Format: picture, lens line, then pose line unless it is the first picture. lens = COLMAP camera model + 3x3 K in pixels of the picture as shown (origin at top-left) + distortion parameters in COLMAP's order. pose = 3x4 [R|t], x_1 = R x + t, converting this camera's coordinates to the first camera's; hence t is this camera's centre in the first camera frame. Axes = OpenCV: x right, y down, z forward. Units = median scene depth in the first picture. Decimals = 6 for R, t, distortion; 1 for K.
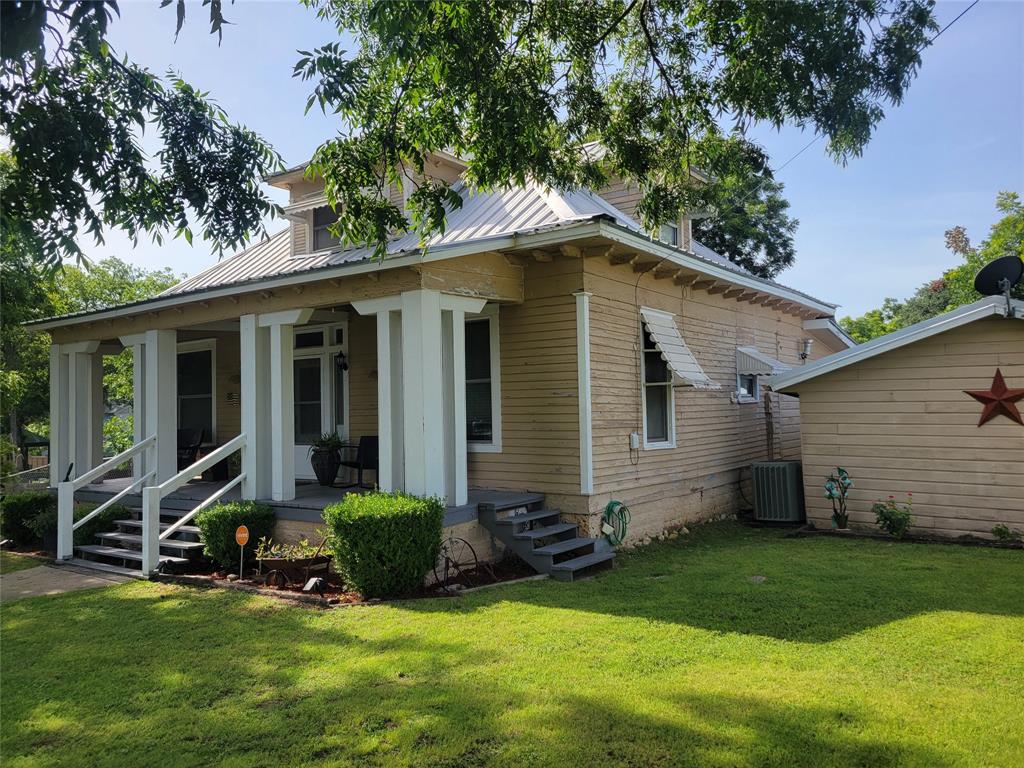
lens RADIAL K [[772.3, 0, 510.6], [0, 772.3, 380.8], [0, 0, 1]] dist [0.031278, -0.001785]
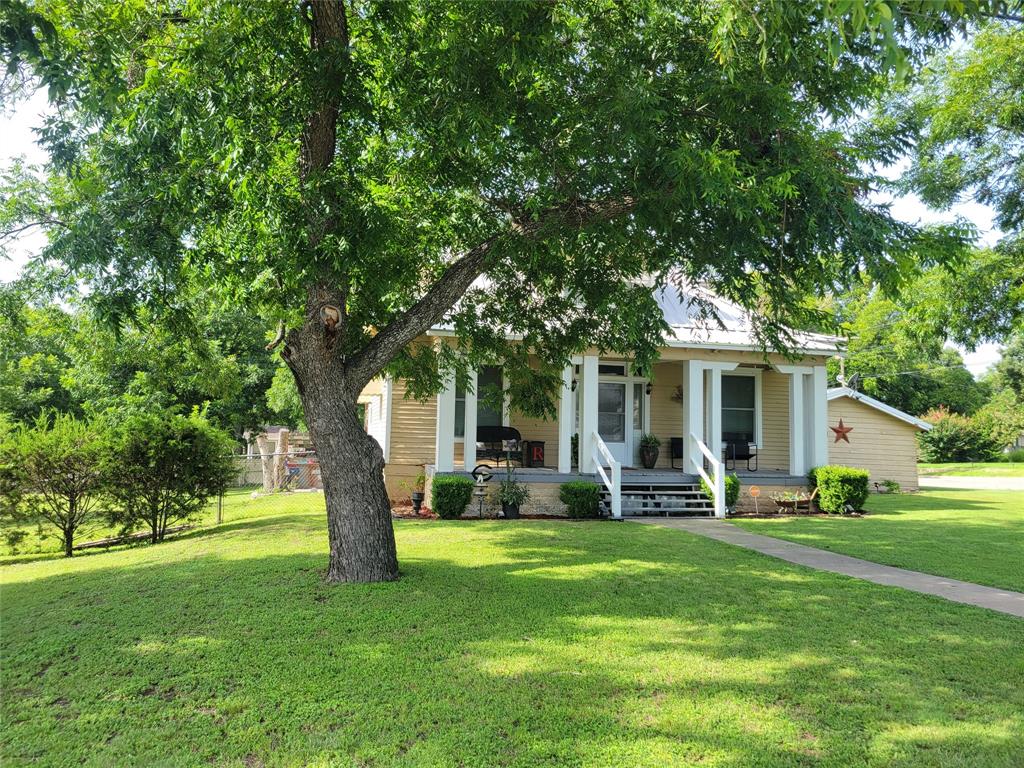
lens RADIAL K [[772.3, 0, 510.6], [0, 772.3, 380.8], [0, 0, 1]] dist [0.031278, -0.001785]
pose [[0.615346, 0.089264, 0.783187, -1.819941], [-0.064423, 0.995939, -0.062896, 0.082074], [-0.785620, -0.011752, 0.618597, 0.330695]]
